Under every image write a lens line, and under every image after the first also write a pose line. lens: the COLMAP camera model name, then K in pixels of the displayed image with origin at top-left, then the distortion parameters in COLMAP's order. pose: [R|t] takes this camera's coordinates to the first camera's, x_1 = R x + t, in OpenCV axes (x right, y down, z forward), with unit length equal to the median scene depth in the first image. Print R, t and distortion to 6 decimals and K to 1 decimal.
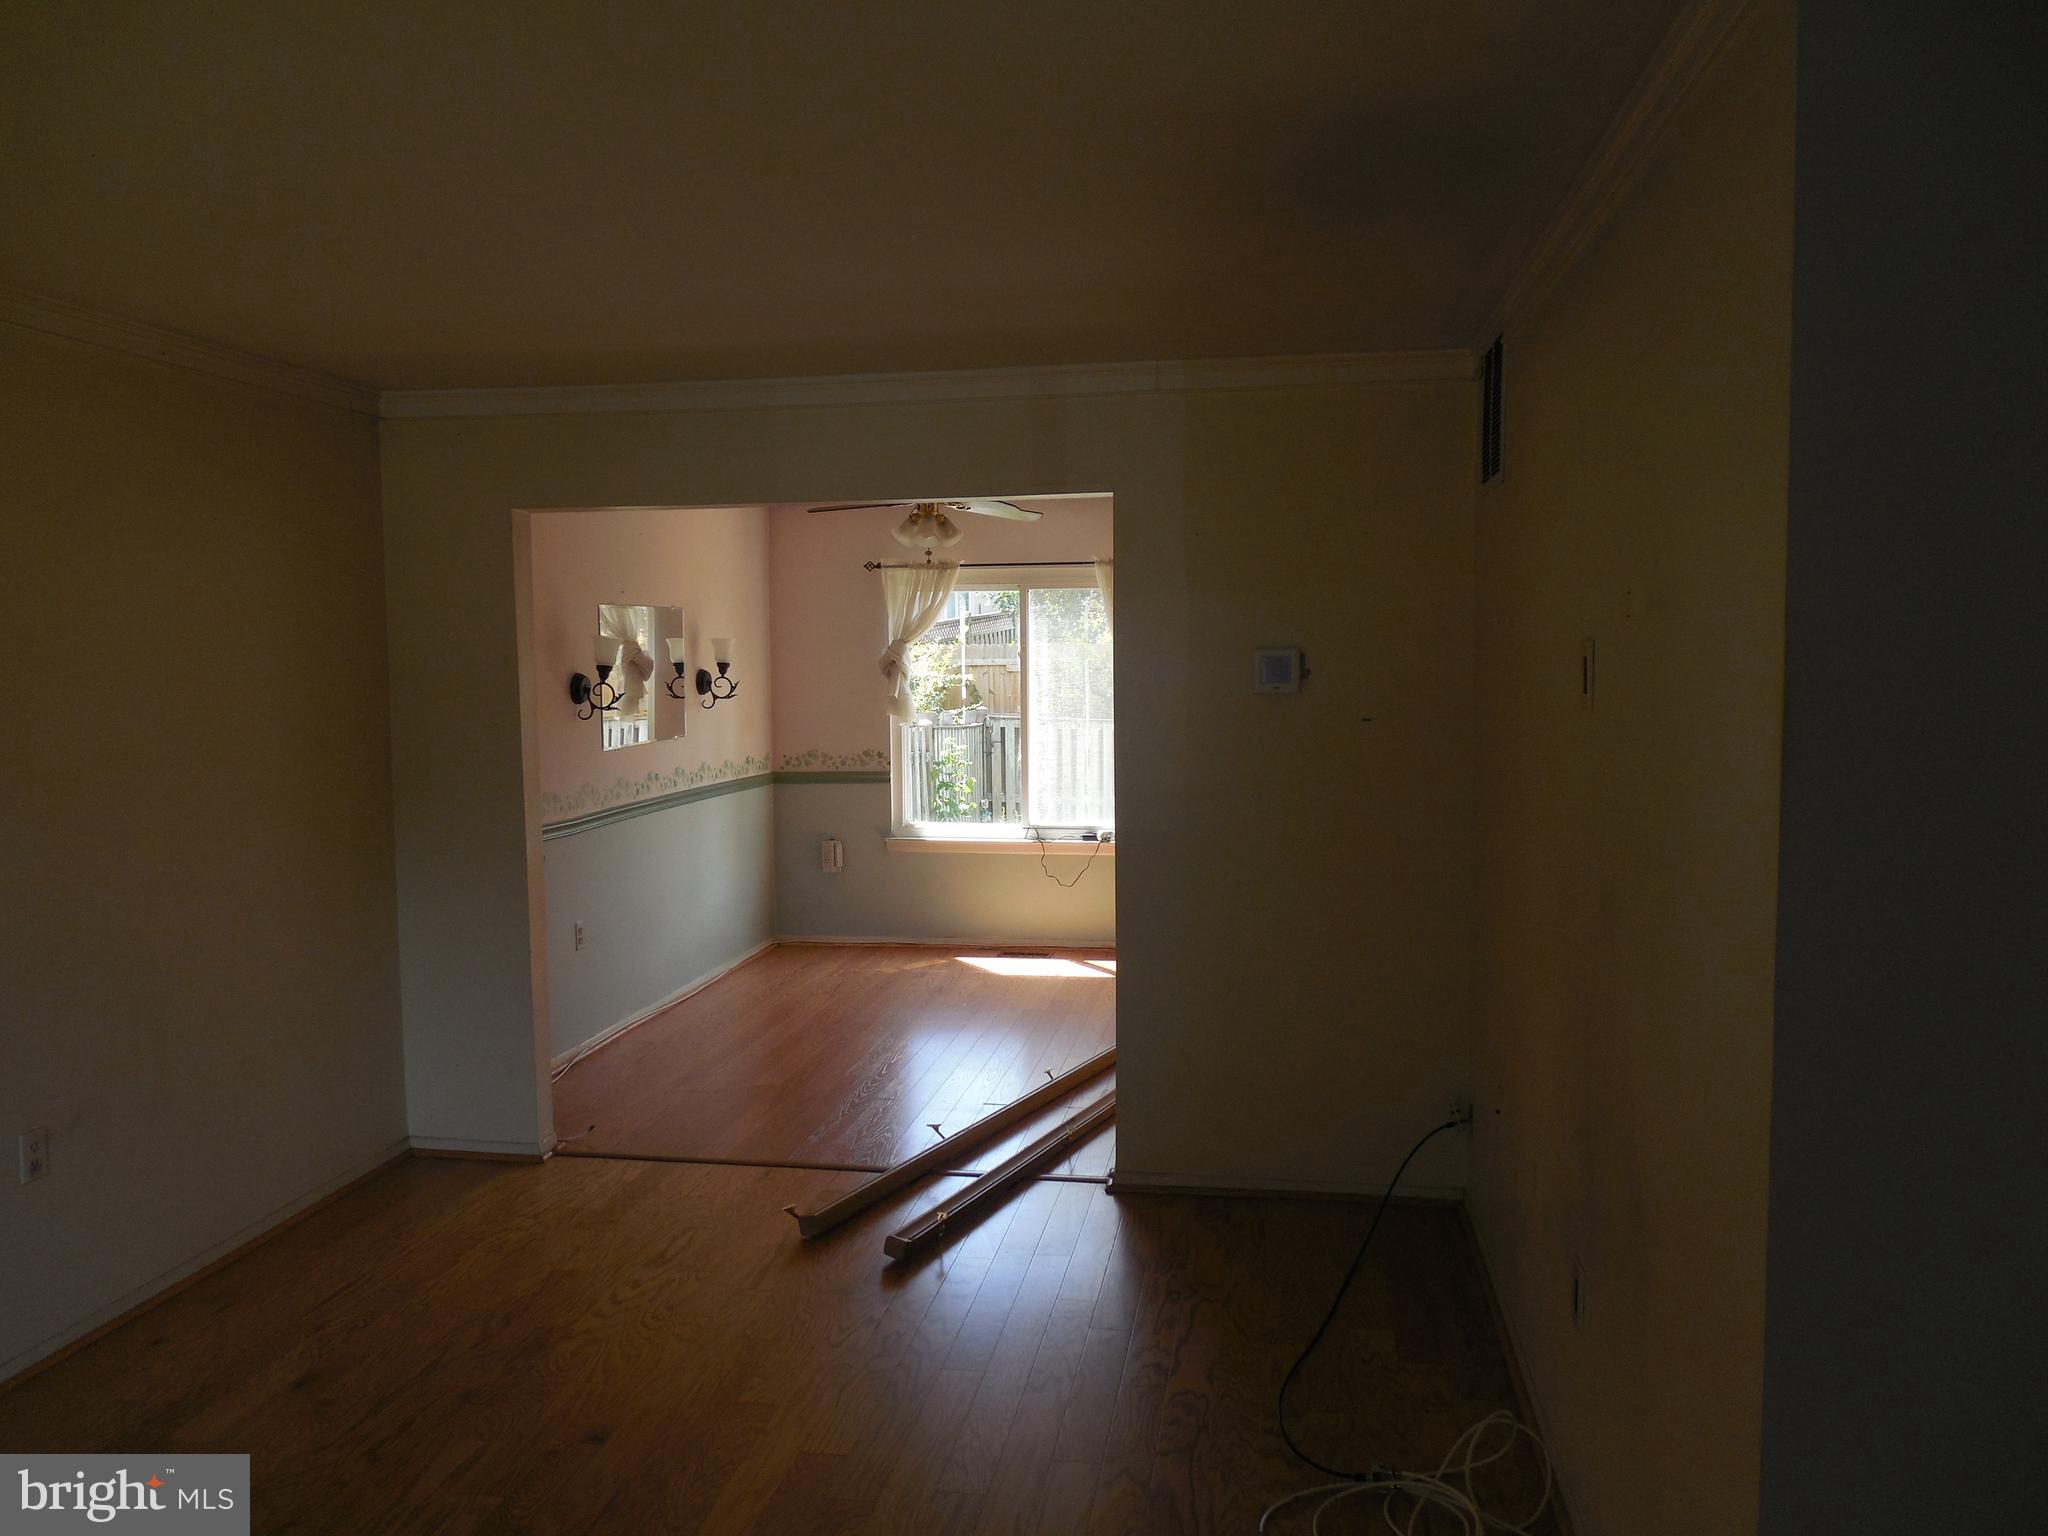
lens RADIAL K [[1527.7, 0, 1022.2], [0, 1527.7, 770.8], [0, 0, 1]] dist [0.004422, -0.003164]
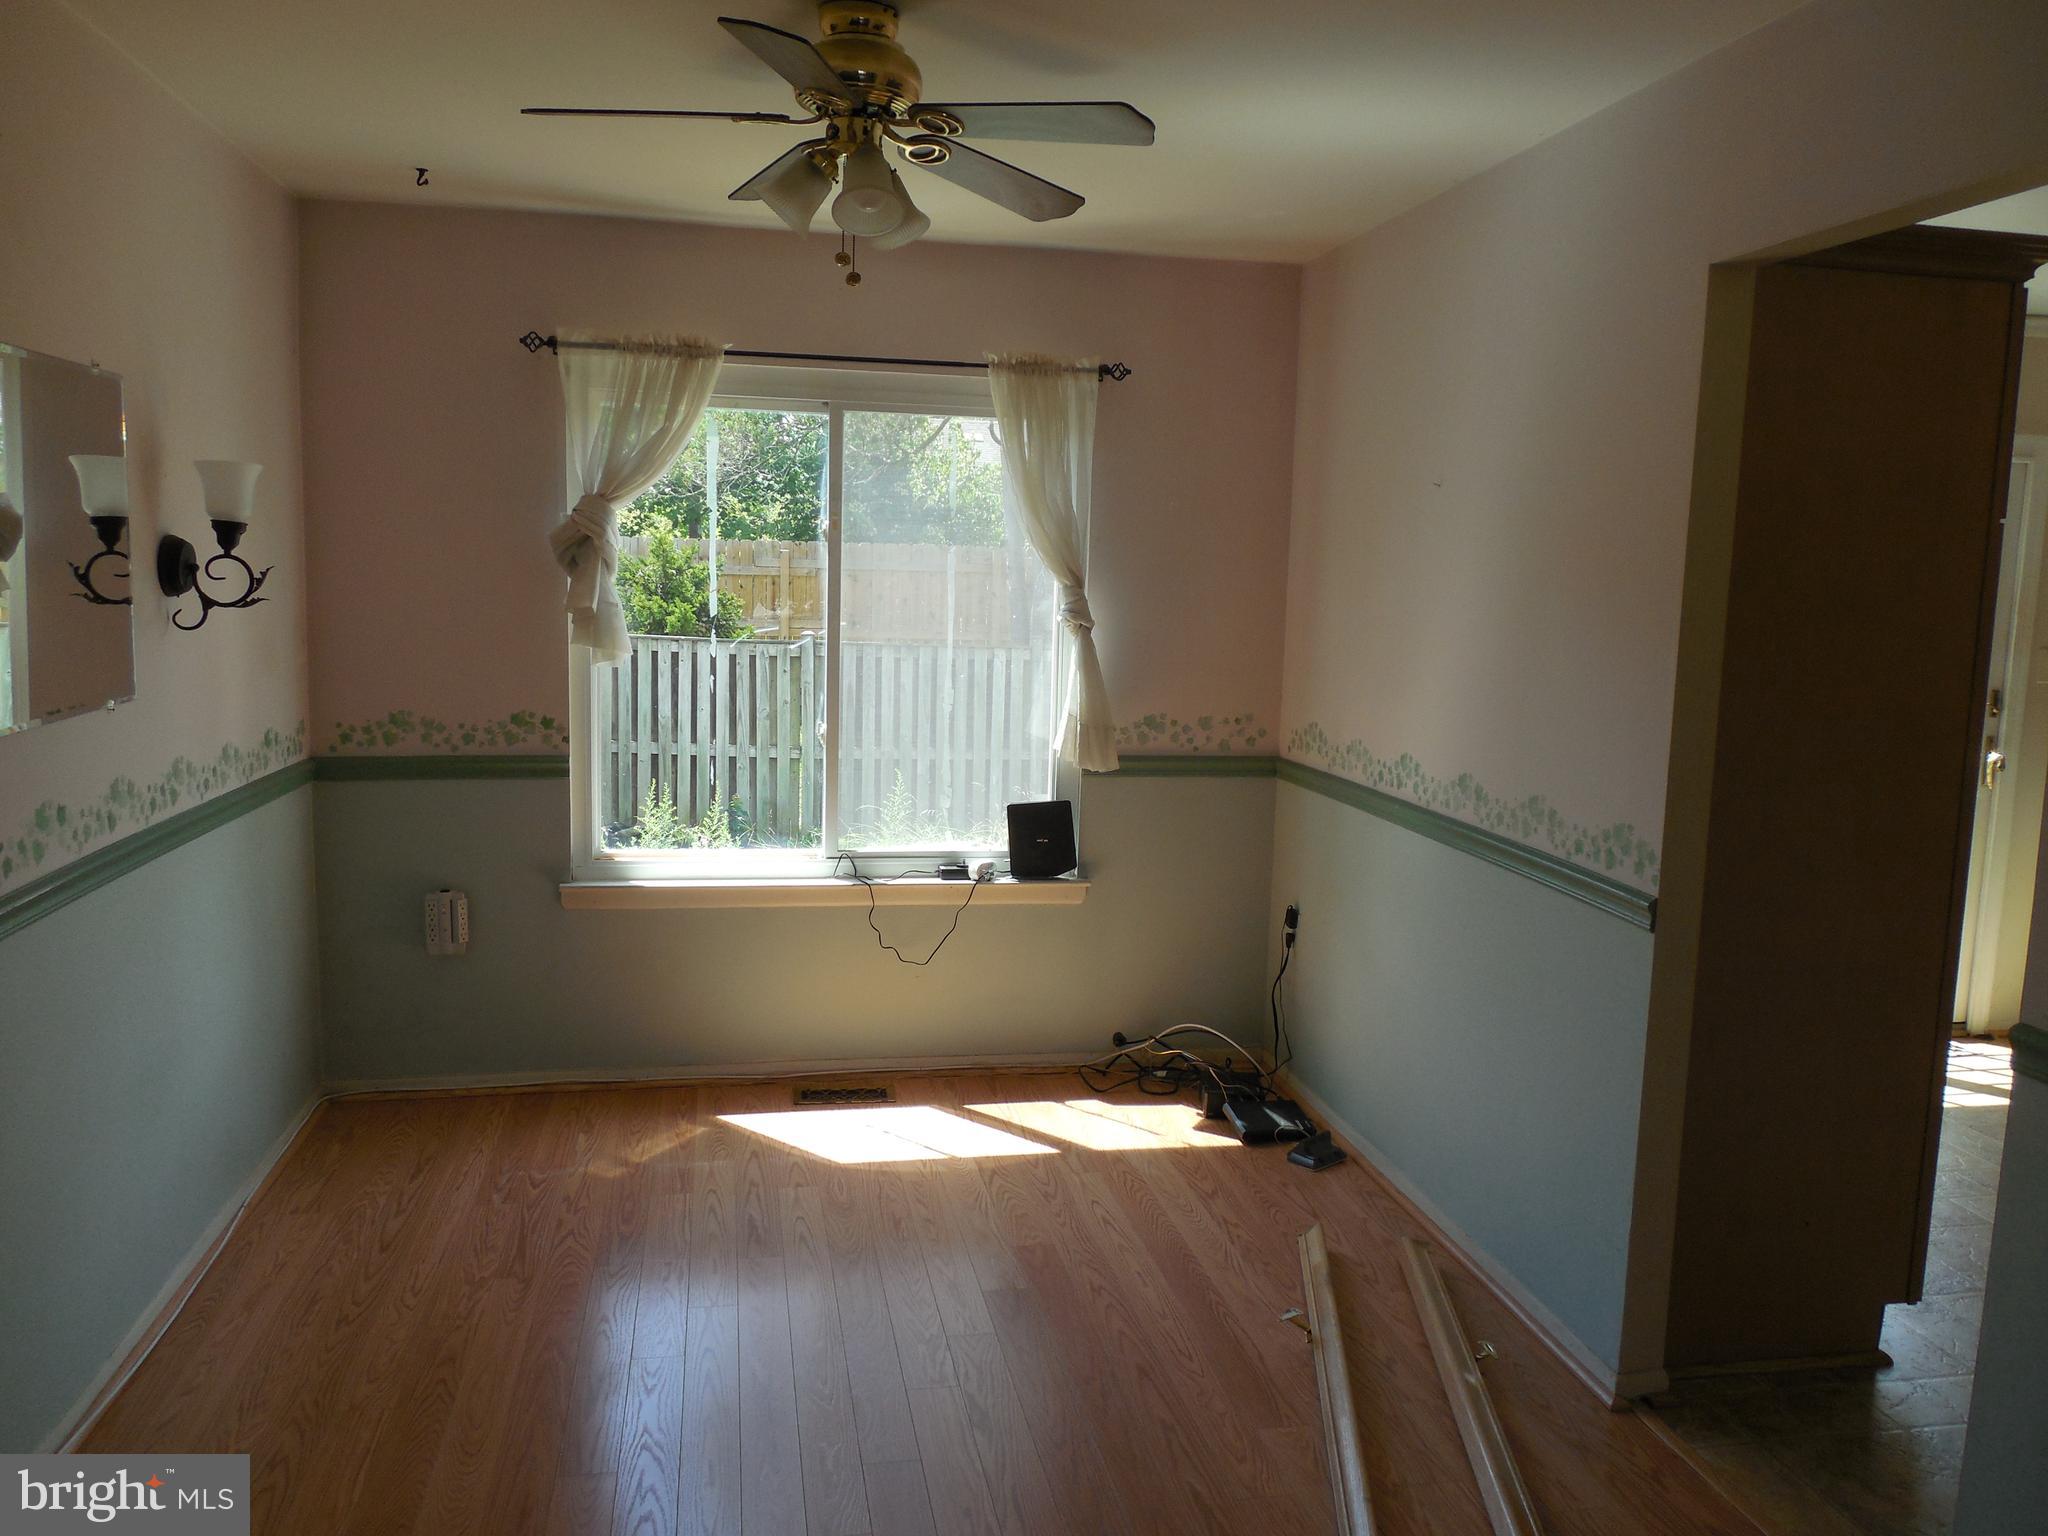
lens RADIAL K [[1527.7, 0, 1024.5], [0, 1527.7, 761.7], [0, 0, 1]] dist [0.004422, -0.003164]
pose [[0.934731, -0.011817, 0.355159, -0.127963], [-0.007196, 0.998613, 0.052164, -0.025638], [-0.355283, -0.051315, 0.933349, 0.477582]]
